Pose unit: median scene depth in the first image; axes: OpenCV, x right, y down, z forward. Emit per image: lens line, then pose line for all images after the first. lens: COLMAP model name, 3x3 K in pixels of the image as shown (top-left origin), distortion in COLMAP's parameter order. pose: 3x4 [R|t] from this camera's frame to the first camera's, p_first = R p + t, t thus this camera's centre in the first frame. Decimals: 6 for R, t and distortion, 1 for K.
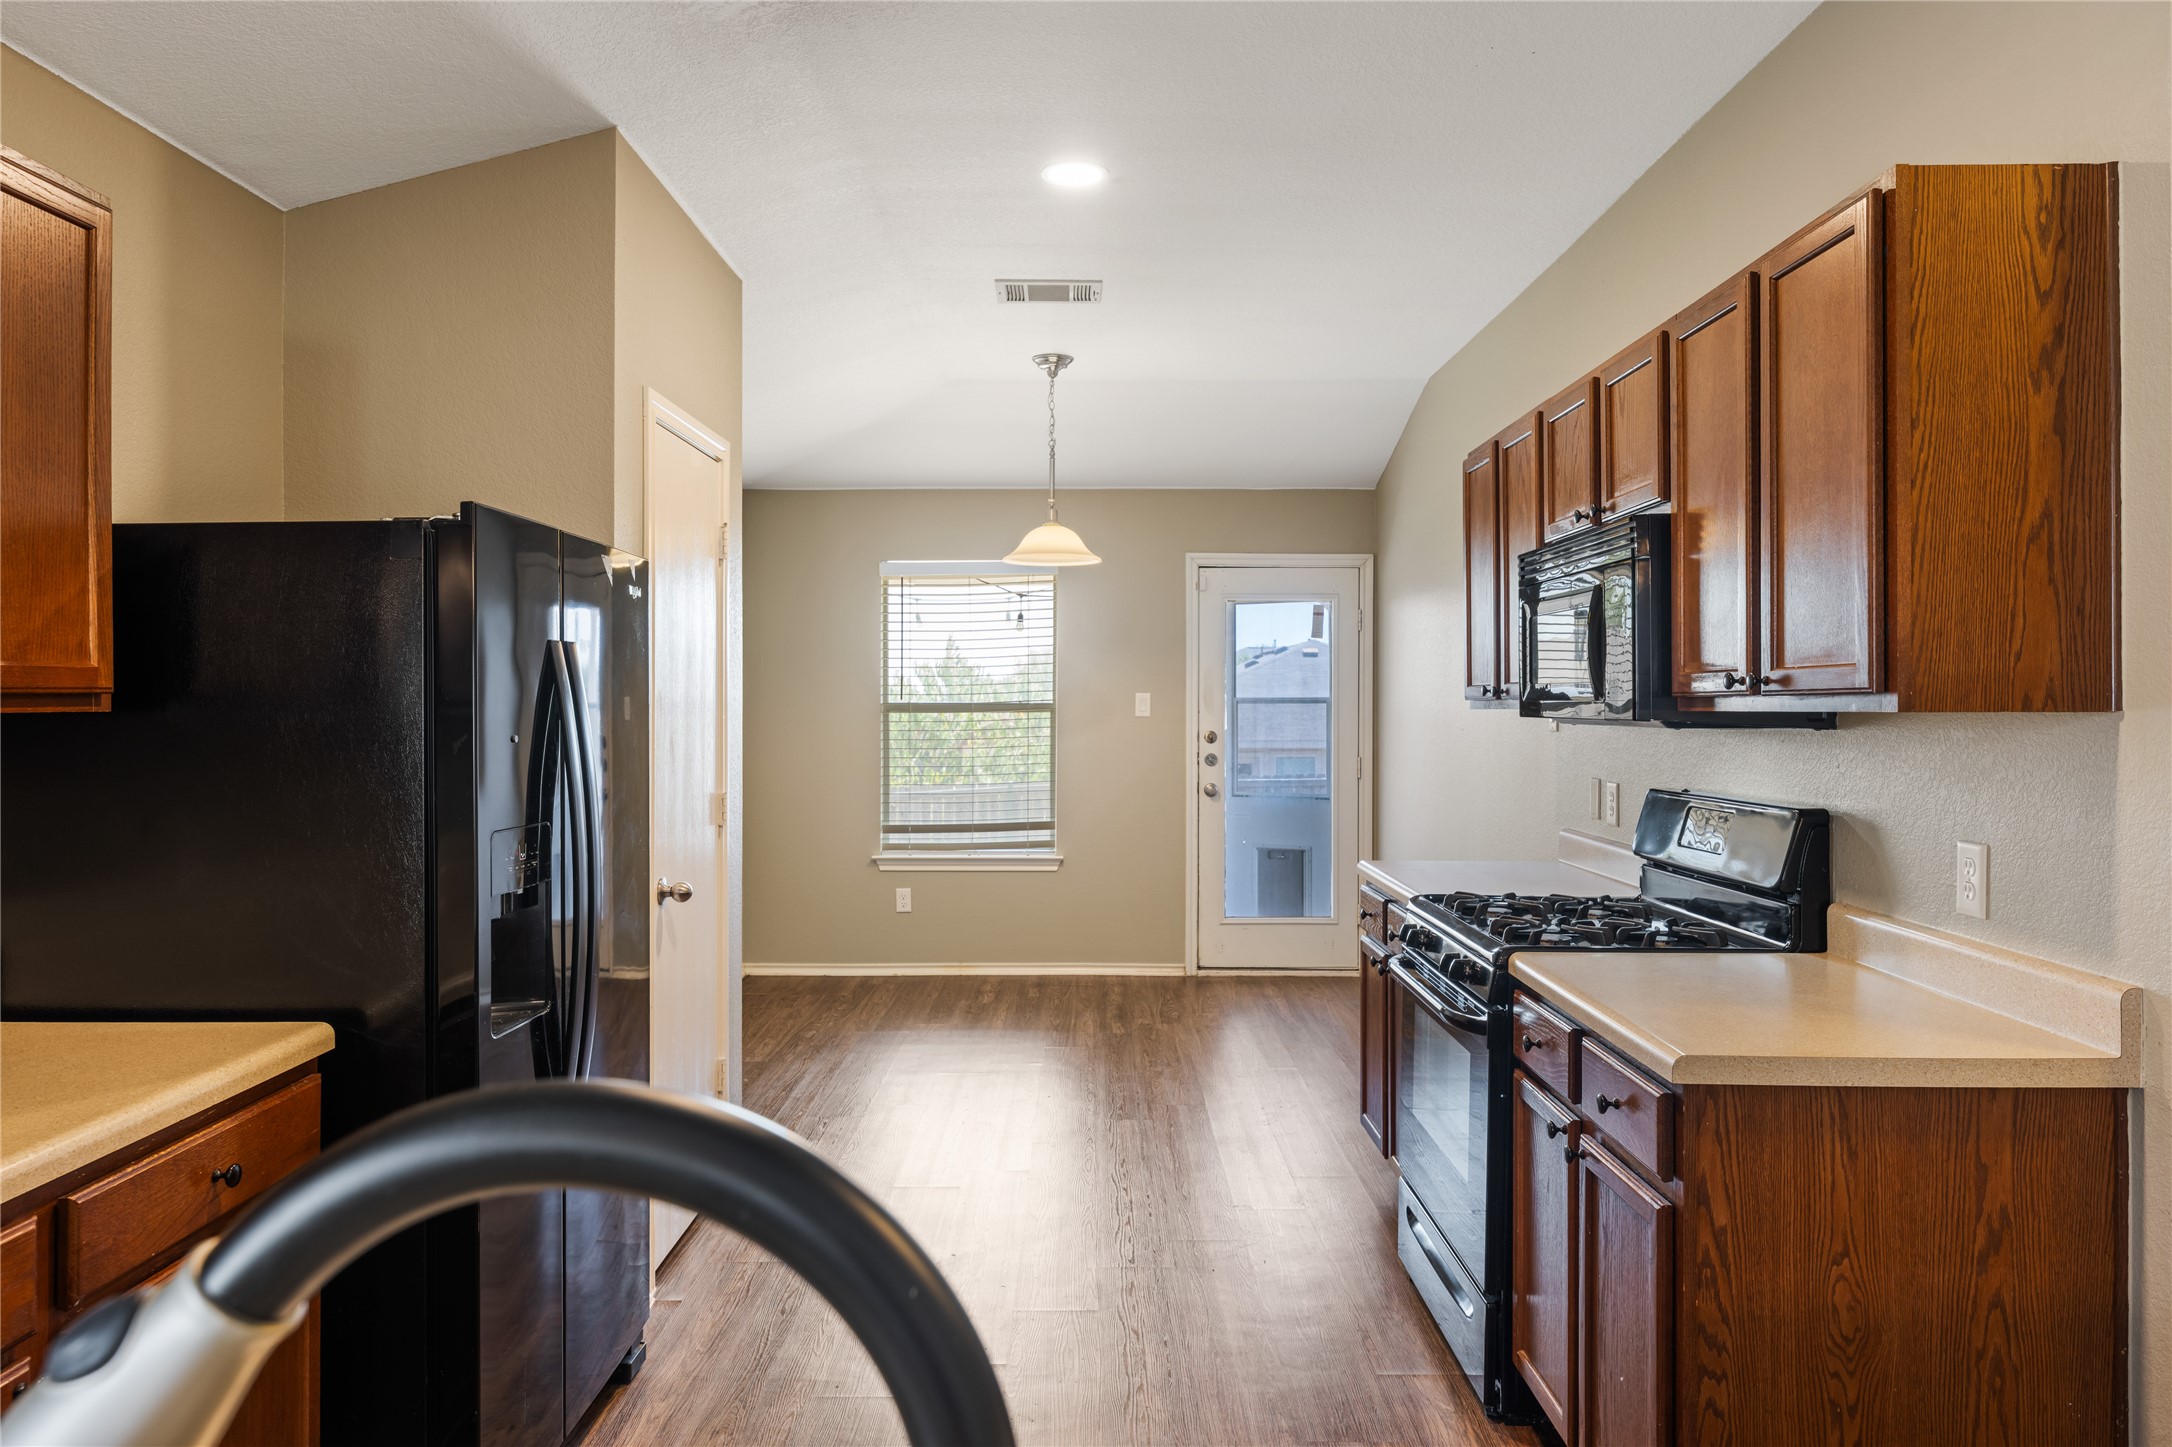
lens RADIAL K [[1473.6, 0, 1085.1], [0, 1473.6, 714.2], [0, 0, 1]] dist [0.003370, 0.000748]
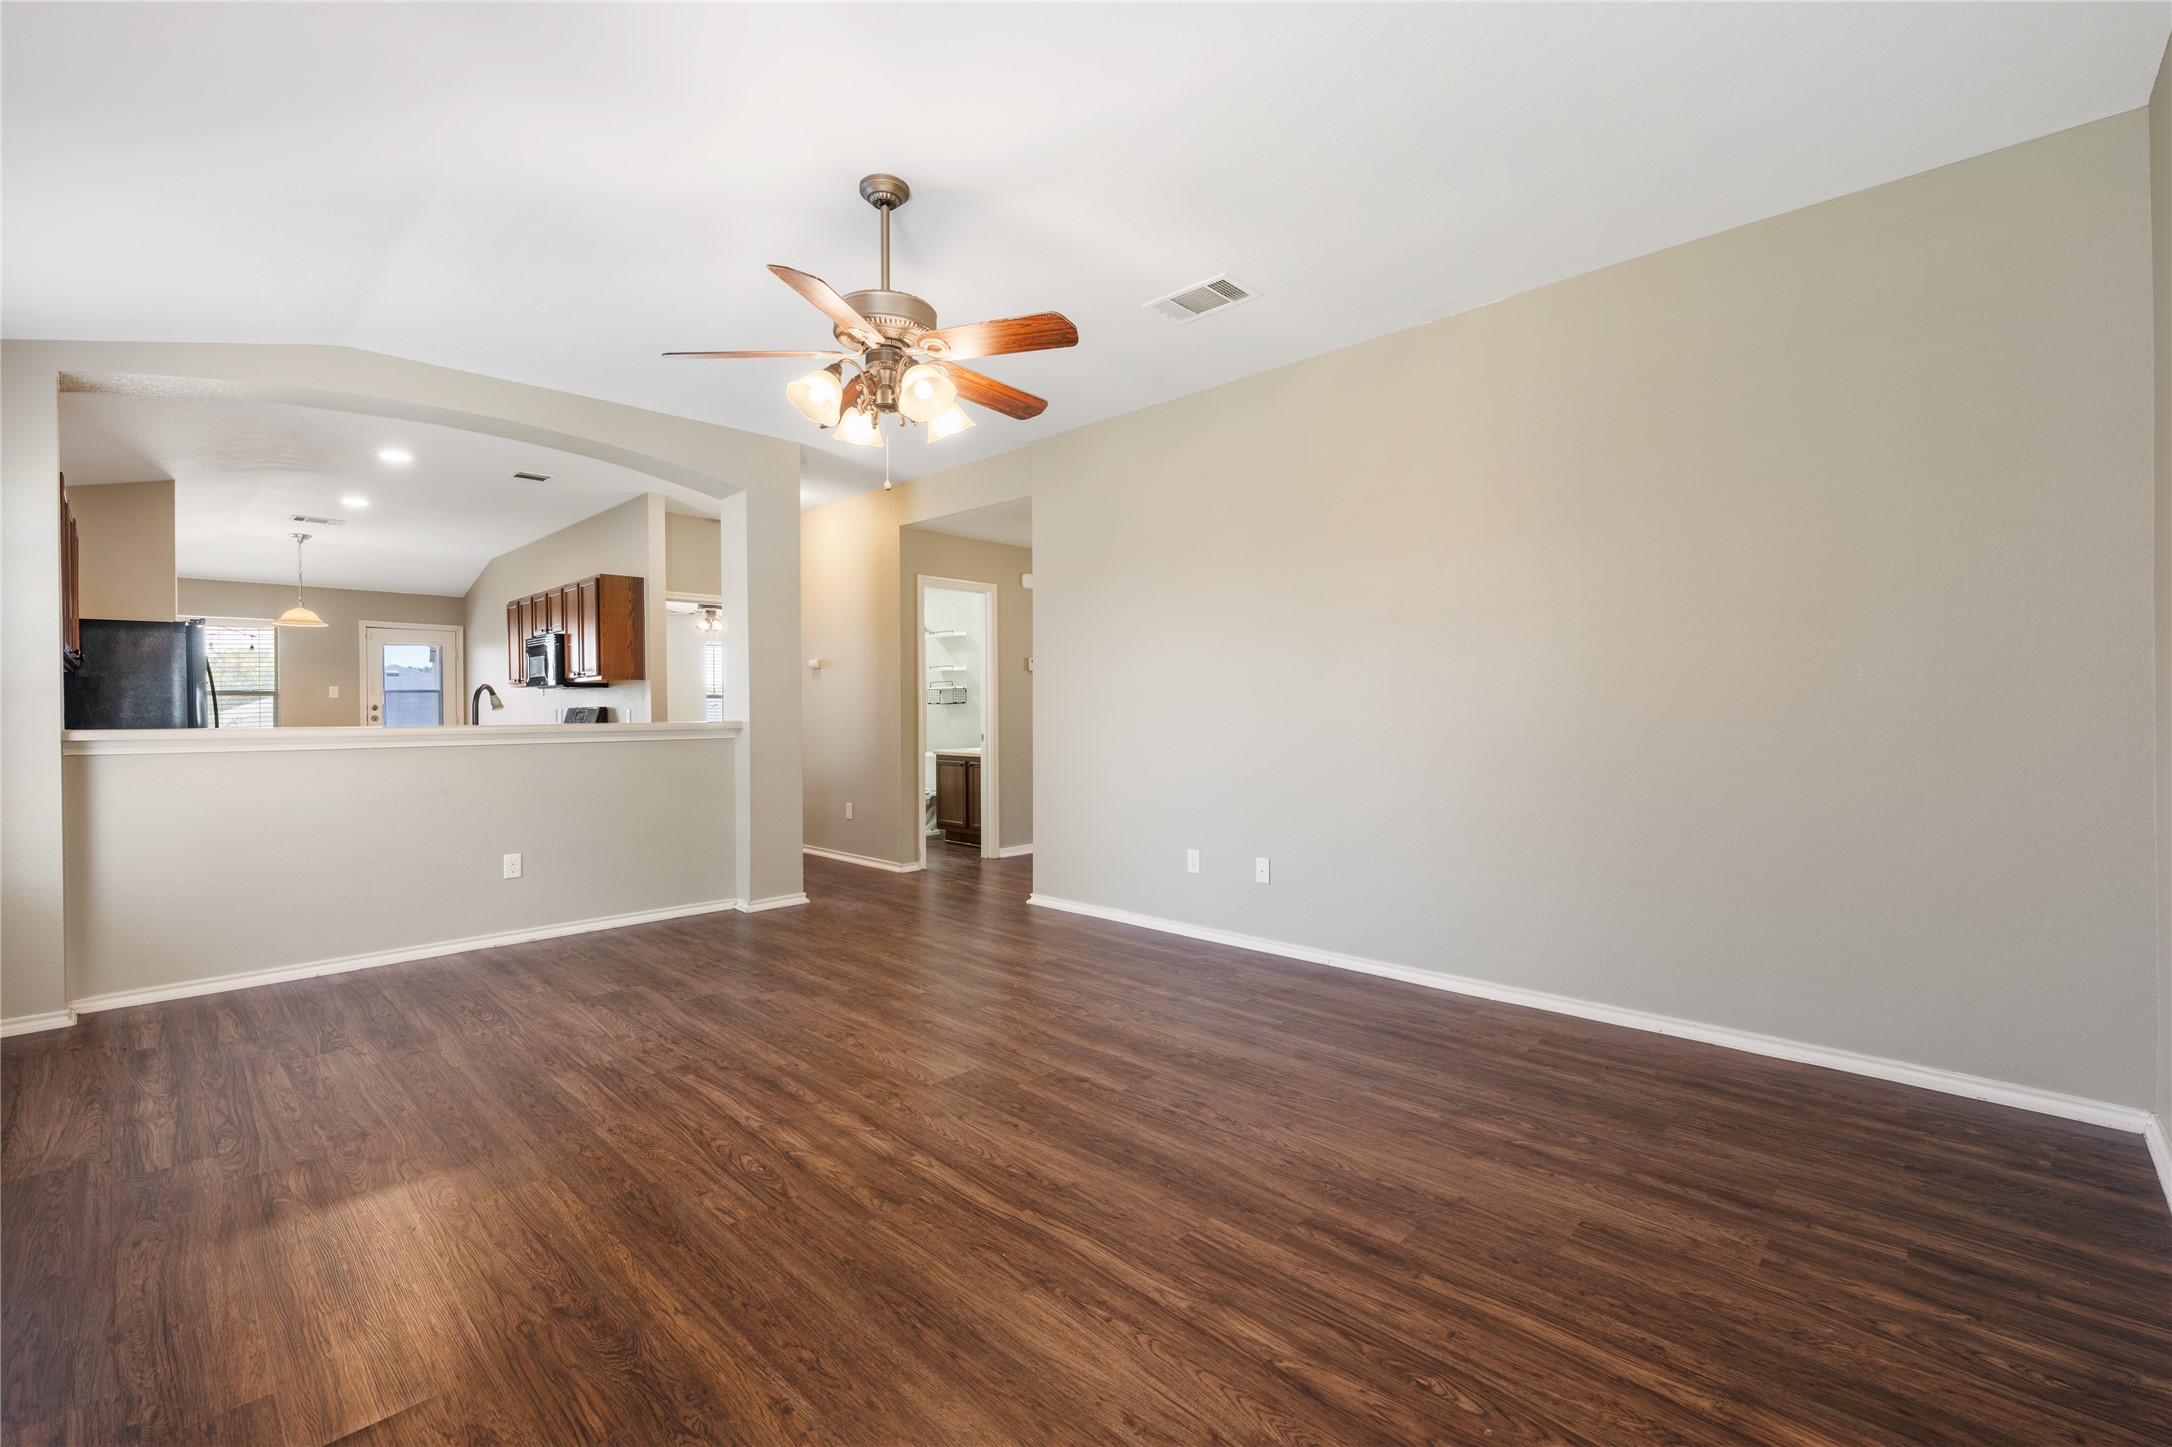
lens RADIAL K [[937.5, 0, 1083.7], [0, 937.5, 714.8], [0, 0, 1]] dist [-0.000380, 0.000074]
pose [[0.698329, -0.009122, 0.715719, -0.201813], [0.012595, 0.999921, 0.000456, 0.046082], [-0.715666, 0.008696, 0.698388, -0.812532]]
